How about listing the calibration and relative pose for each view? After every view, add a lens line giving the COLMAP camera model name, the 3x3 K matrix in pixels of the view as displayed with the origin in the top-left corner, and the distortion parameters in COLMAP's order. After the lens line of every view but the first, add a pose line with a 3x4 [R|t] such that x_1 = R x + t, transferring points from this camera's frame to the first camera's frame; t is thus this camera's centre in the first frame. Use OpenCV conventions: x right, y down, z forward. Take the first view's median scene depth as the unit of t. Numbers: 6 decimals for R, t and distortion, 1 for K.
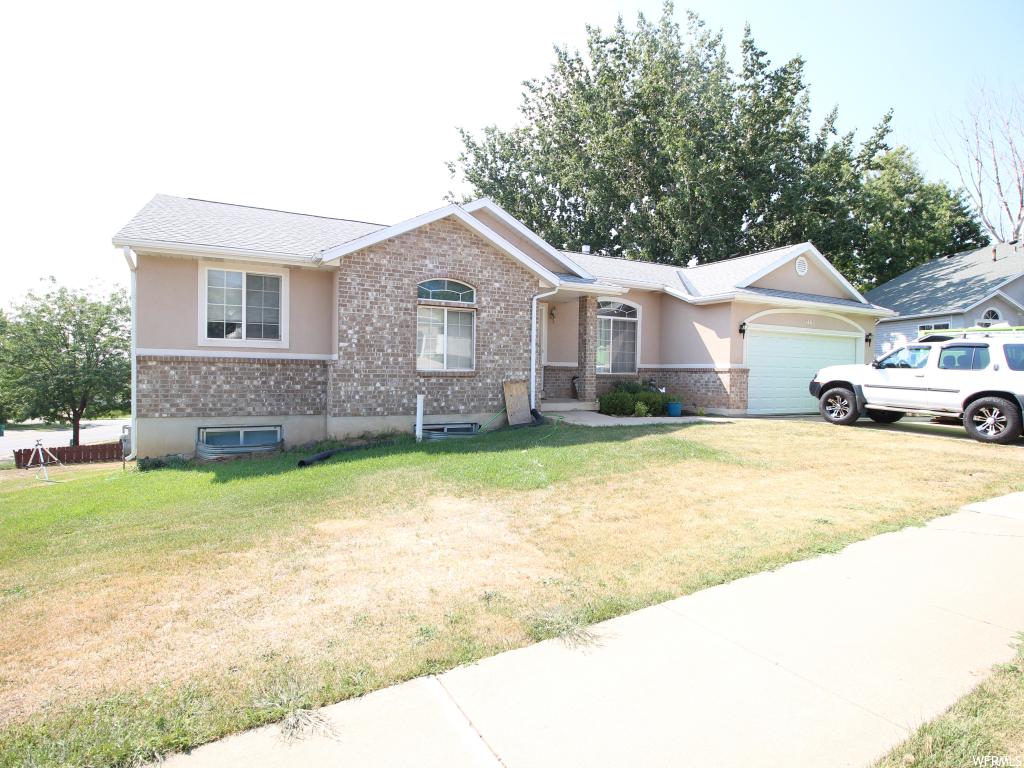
lens RADIAL K [[530.6, 0, 513.5], [0, 530.6, 383.2], [0, 0, 1]] dist [-0.001365, -0.013456]
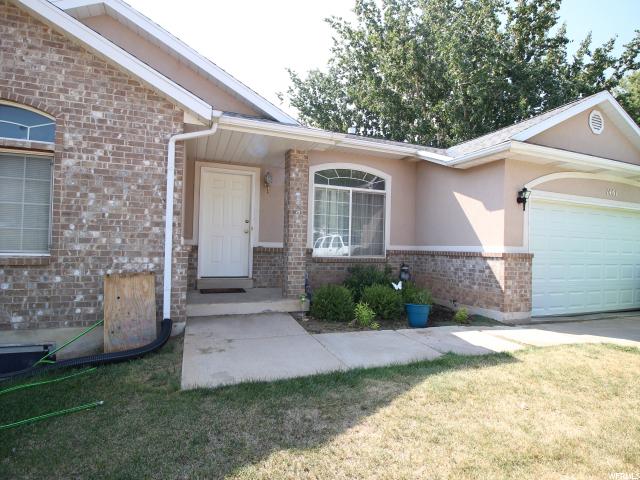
lens RADIAL K [[331.6, 0, 319.7], [0, 331.6, 240.2], [0, 0, 1]] dist [-0.001365, -0.013456]
pose [[0.993380, 0.006025, -0.114717, 0.204765], [-0.011291, 0.998909, -0.045305, -0.021019], [0.114319, 0.046300, 0.992365, 0.509958]]
